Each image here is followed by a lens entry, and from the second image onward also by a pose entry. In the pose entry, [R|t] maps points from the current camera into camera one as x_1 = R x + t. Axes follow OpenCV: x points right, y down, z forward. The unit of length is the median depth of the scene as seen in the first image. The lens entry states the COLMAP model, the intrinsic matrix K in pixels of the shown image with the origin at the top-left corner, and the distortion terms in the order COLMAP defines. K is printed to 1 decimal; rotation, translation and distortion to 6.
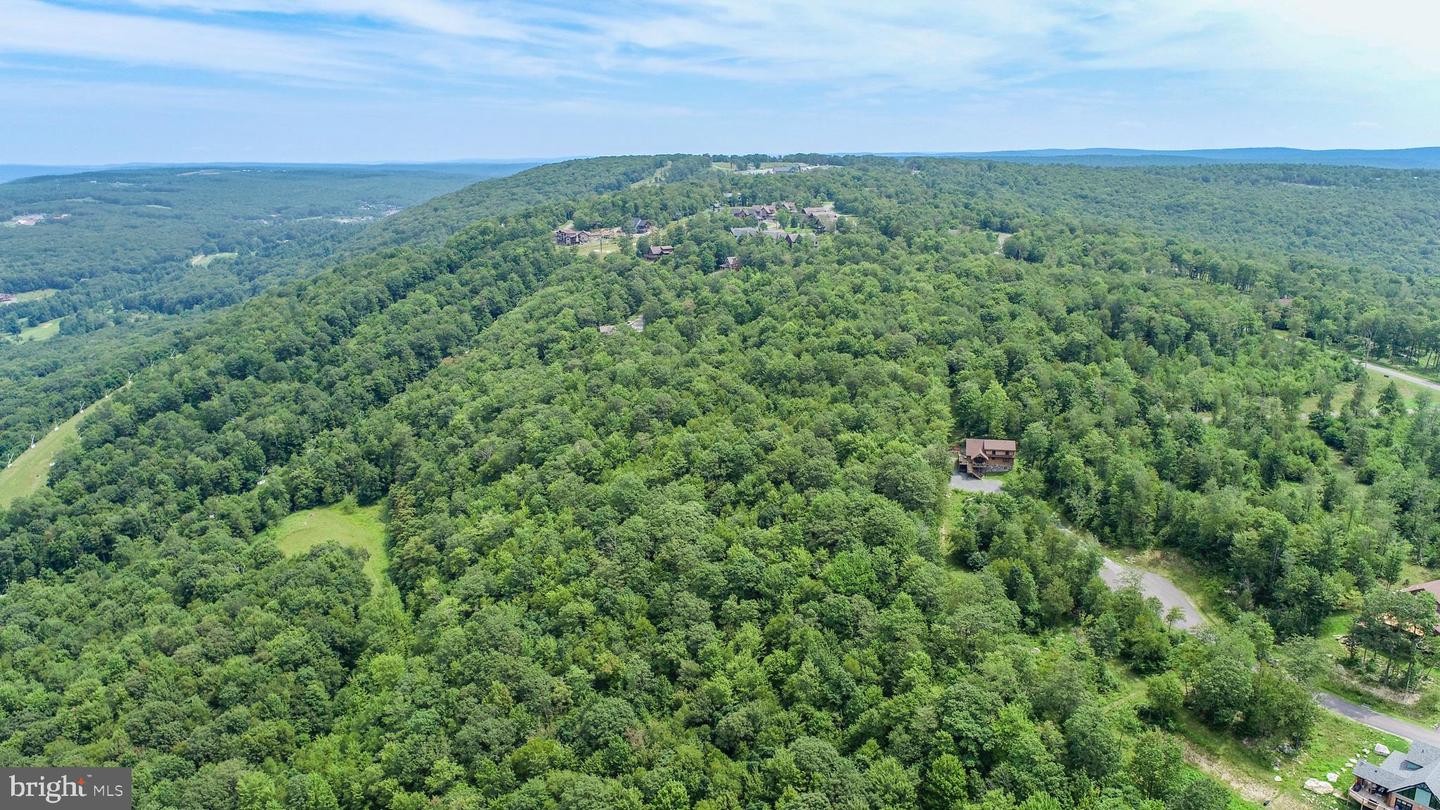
lens RADIAL K [[970.6, 0, 719.1], [0, 970.6, 408.1], [0, 0, 1]] dist [-0.016971, 0.007601]
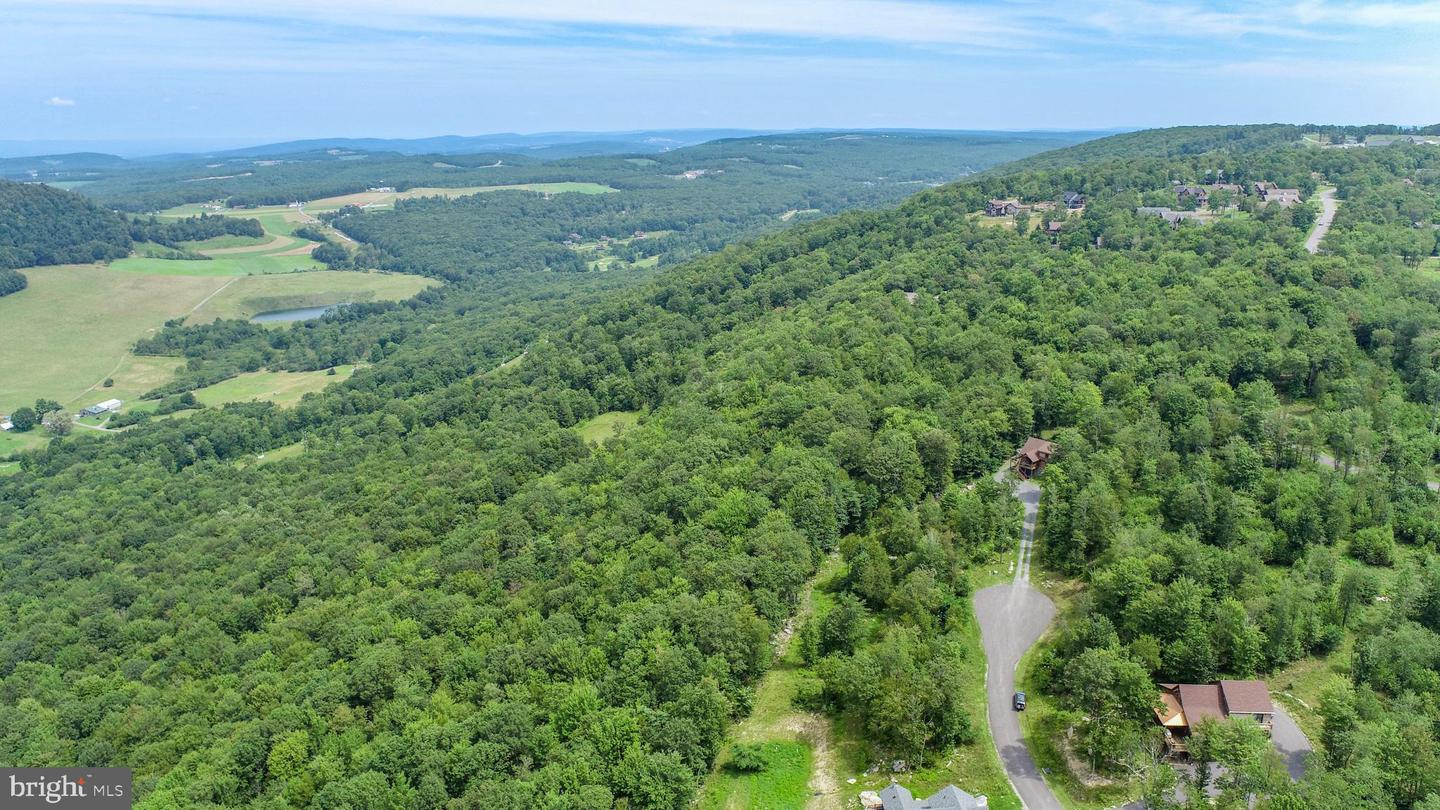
lens RADIAL K [[970.6, 0, 719.1], [0, 970.6, 408.1], [0, 0, 1]] dist [-0.016971, 0.007601]
pose [[0.805775, 0.168537, -0.567734, 0.403059], [-0.150406, 0.985457, 0.079074, -0.018442], [0.572804, 0.021675, 0.819406, 0.047673]]
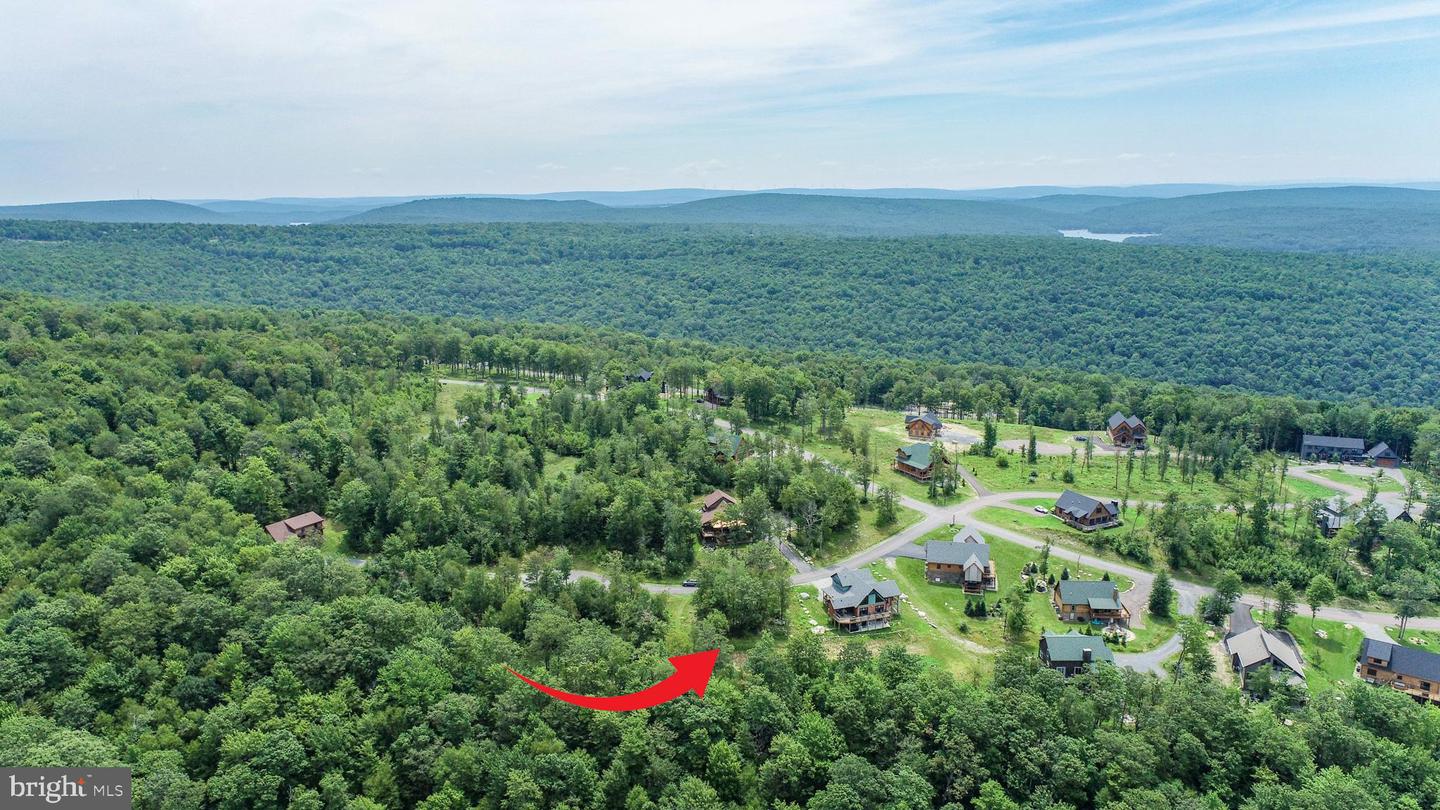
lens RADIAL K [[970.6, 0, 719.1], [0, 970.6, 408.1], [0, 0, 1]] dist [-0.016971, 0.007601]
pose [[0.339014, -0.191920, 0.920997, -0.284186], [0.242790, 0.963657, 0.111440, -0.050418], [-0.908913, 0.185829, 0.373289, 0.218599]]
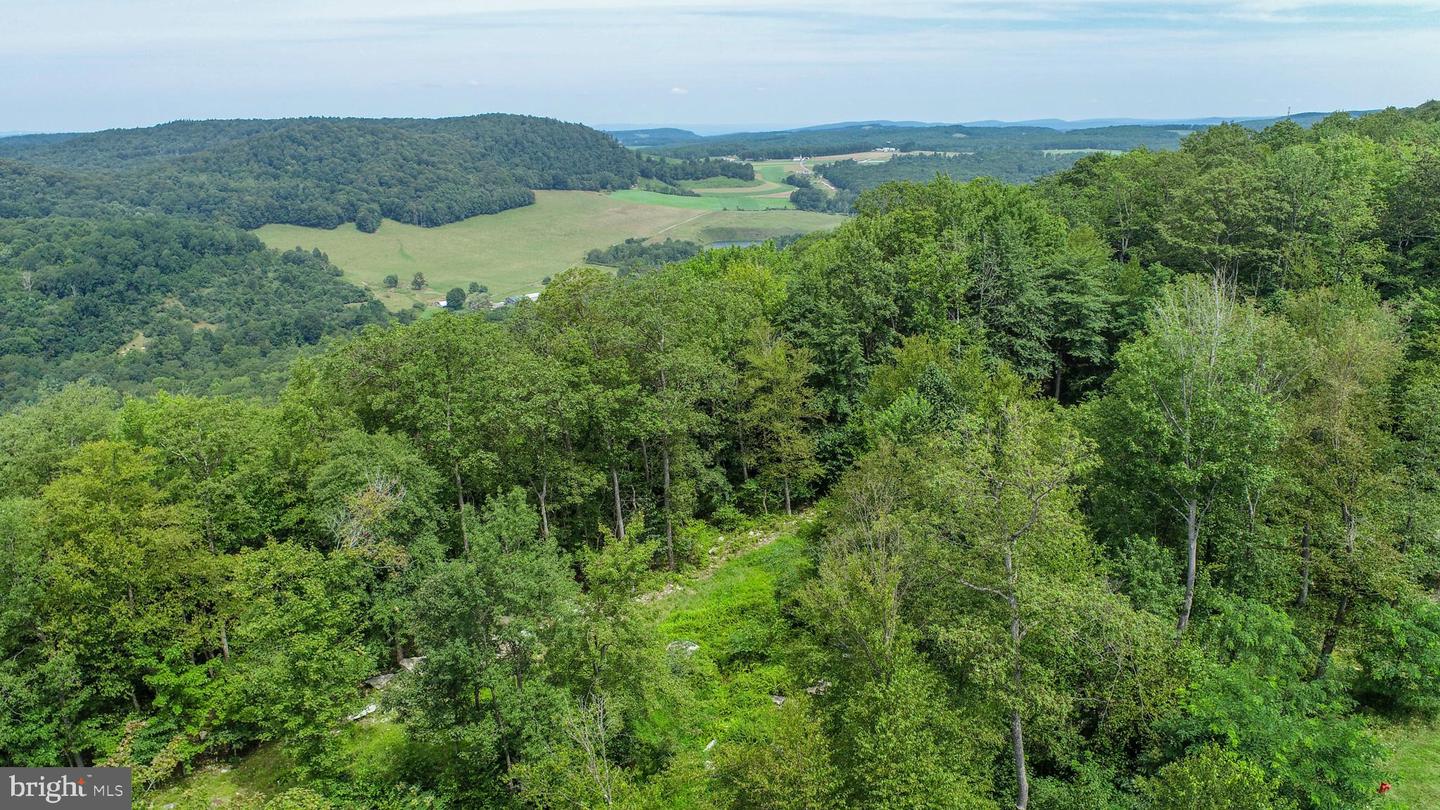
lens RADIAL K [[970.6, 0, 719.1], [0, 970.6, 408.1], [0, 0, 1]] dist [-0.016971, 0.007601]
pose [[0.397188, 0.268613, -0.877547, 0.273566], [-0.230951, 0.954690, 0.187695, 0.075545], [0.888202, 0.128121, 0.441228, 0.463809]]
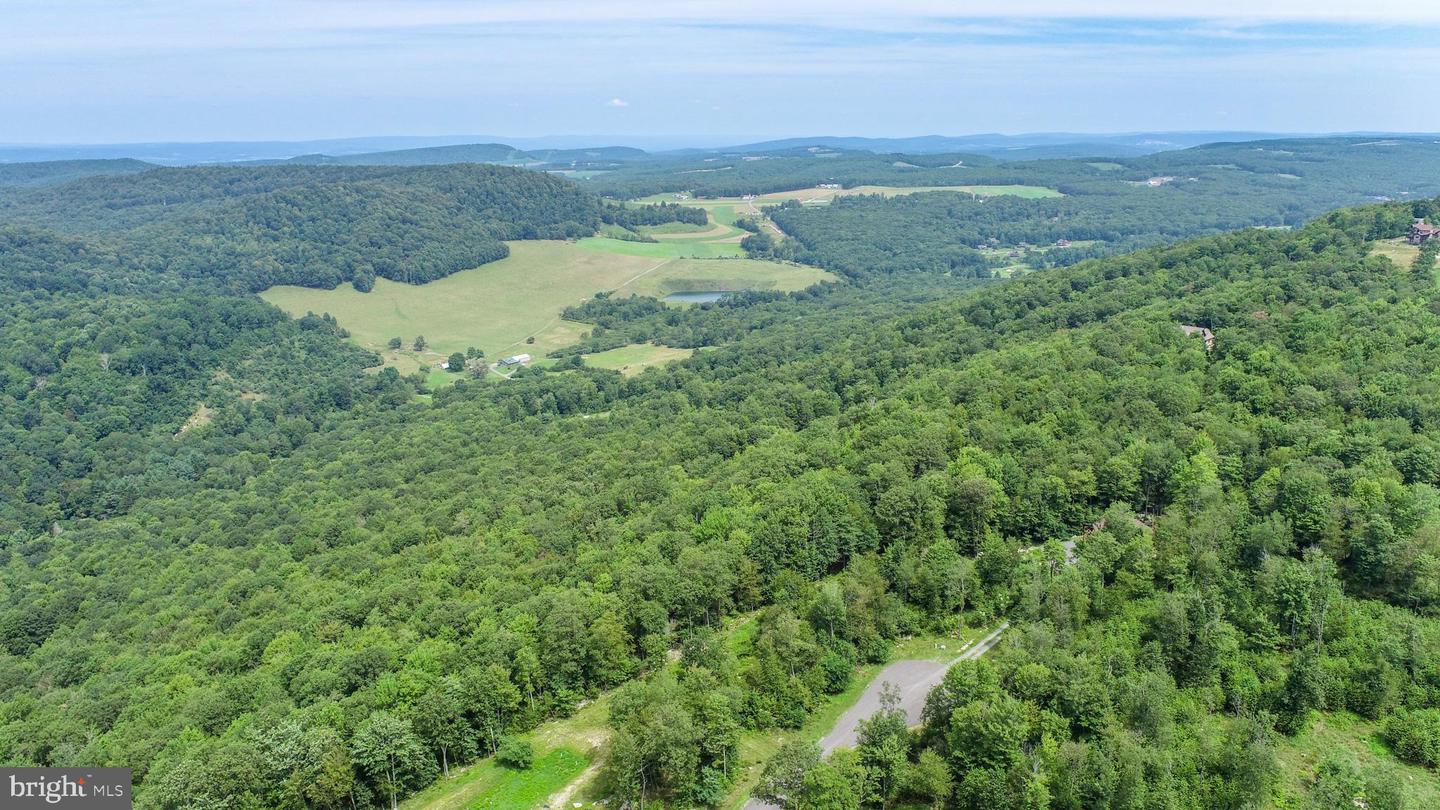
lens RADIAL K [[970.6, 0, 719.1], [0, 970.6, 408.1], [0, 0, 1]] dist [-0.016971, 0.007601]
pose [[0.443587, 0.255704, -0.858979, 0.569075], [-0.228700, 0.959000, 0.167376, -0.076119], [0.866560, 0.122203, 0.483880, 0.255124]]
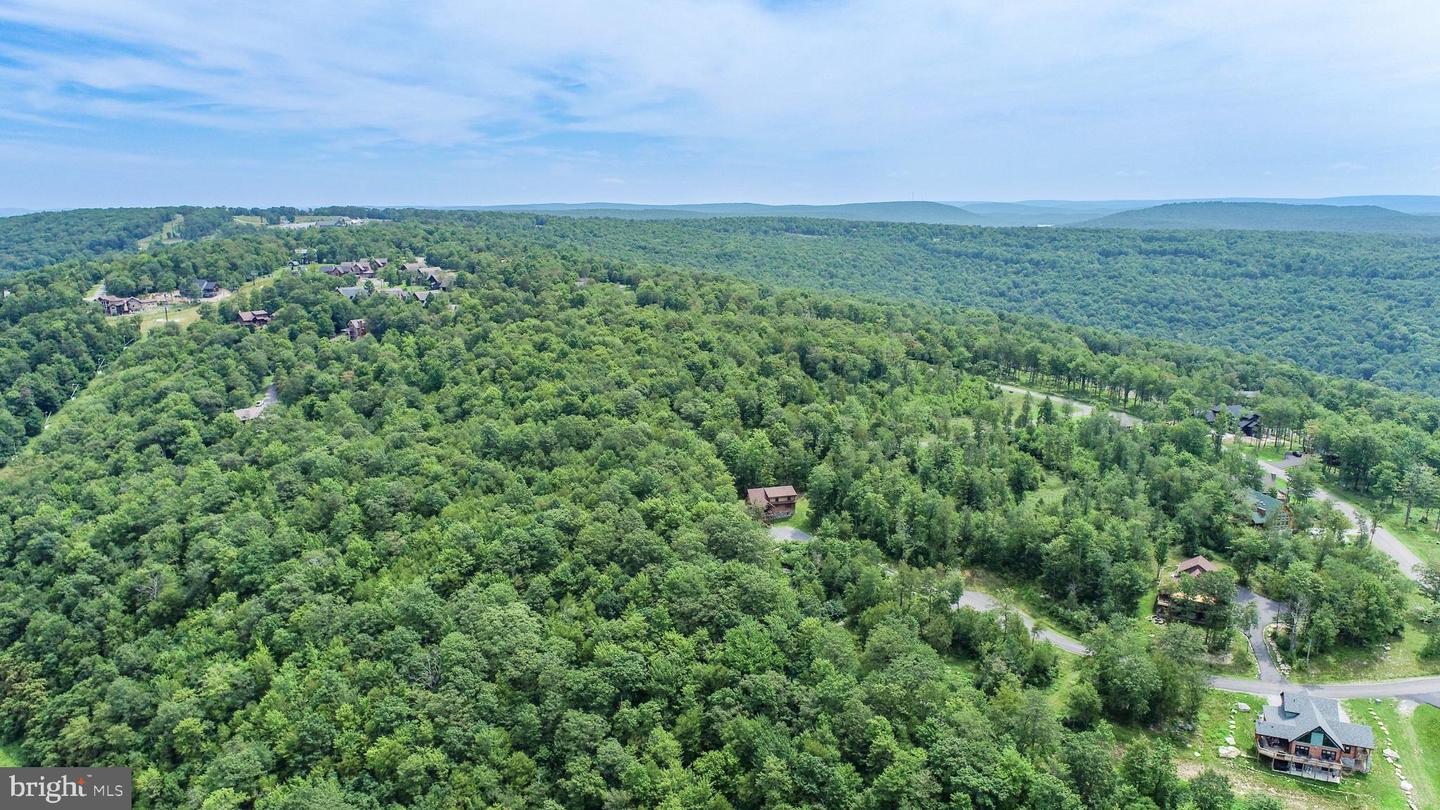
lens RADIAL K [[970.6, 0, 719.1], [0, 970.6, 408.1], [0, 0, 1]] dist [-0.016971, 0.007601]
pose [[0.881515, -0.089127, 0.463668, -0.167630], [0.113547, 0.993219, -0.024955, -0.022219], [-0.458300, 0.074646, 0.885658, 0.094366]]
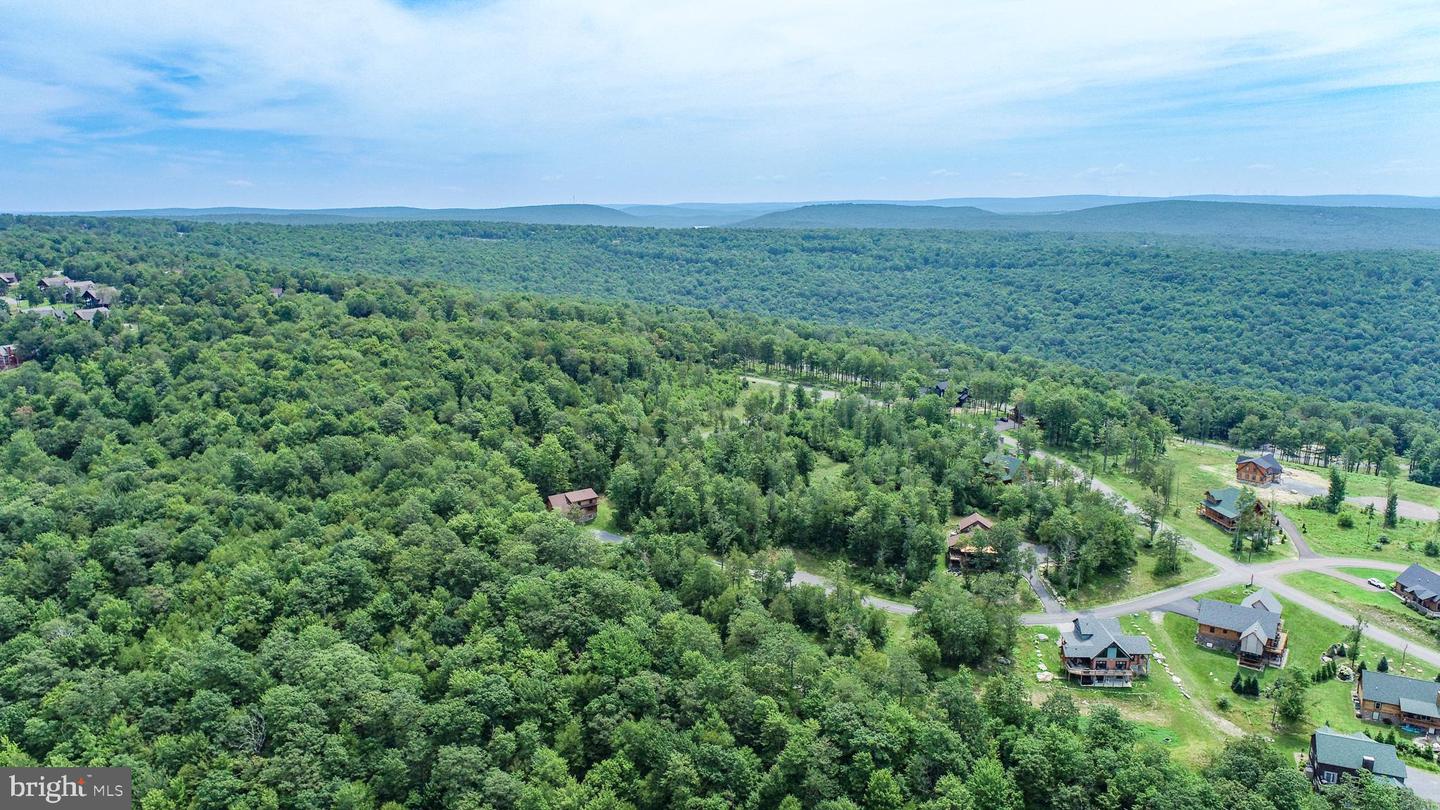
lens RADIAL K [[970.6, 0, 719.1], [0, 970.6, 408.1], [0, 0, 1]] dist [-0.016971, 0.007601]
pose [[0.671213, -0.144360, 0.727071, -0.241562], [0.186684, 0.982159, 0.022665, -0.033875], [-0.717371, 0.120519, 0.686188, 0.149694]]
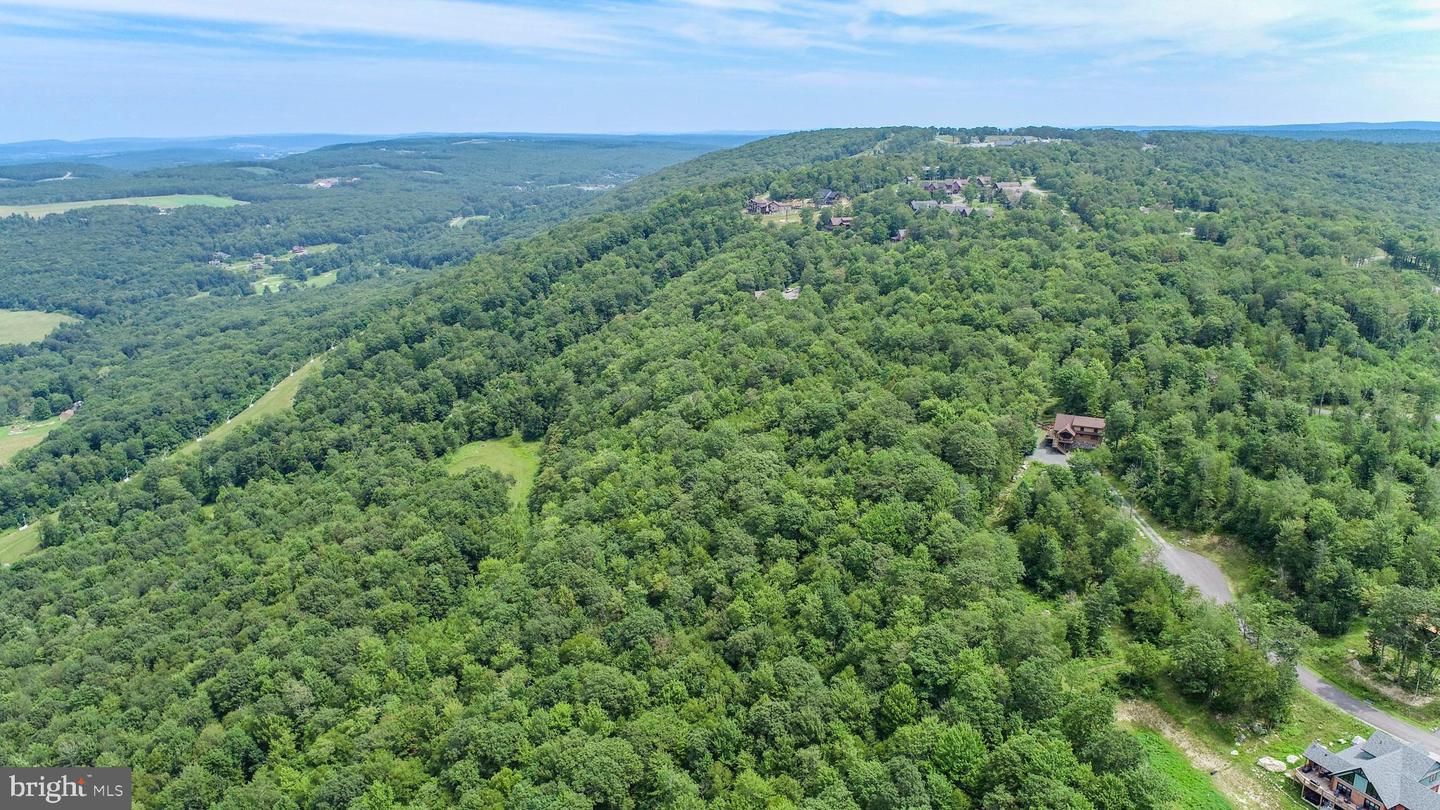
lens RADIAL K [[970.6, 0, 719.1], [0, 970.6, 408.1], [0, 0, 1]] dist [-0.016971, 0.007601]
pose [[0.970001, 0.069752, -0.232878, 0.111329], [-0.063403, 0.997386, 0.034645, 0.009881], [0.234686, -0.018840, 0.971889, -0.042631]]
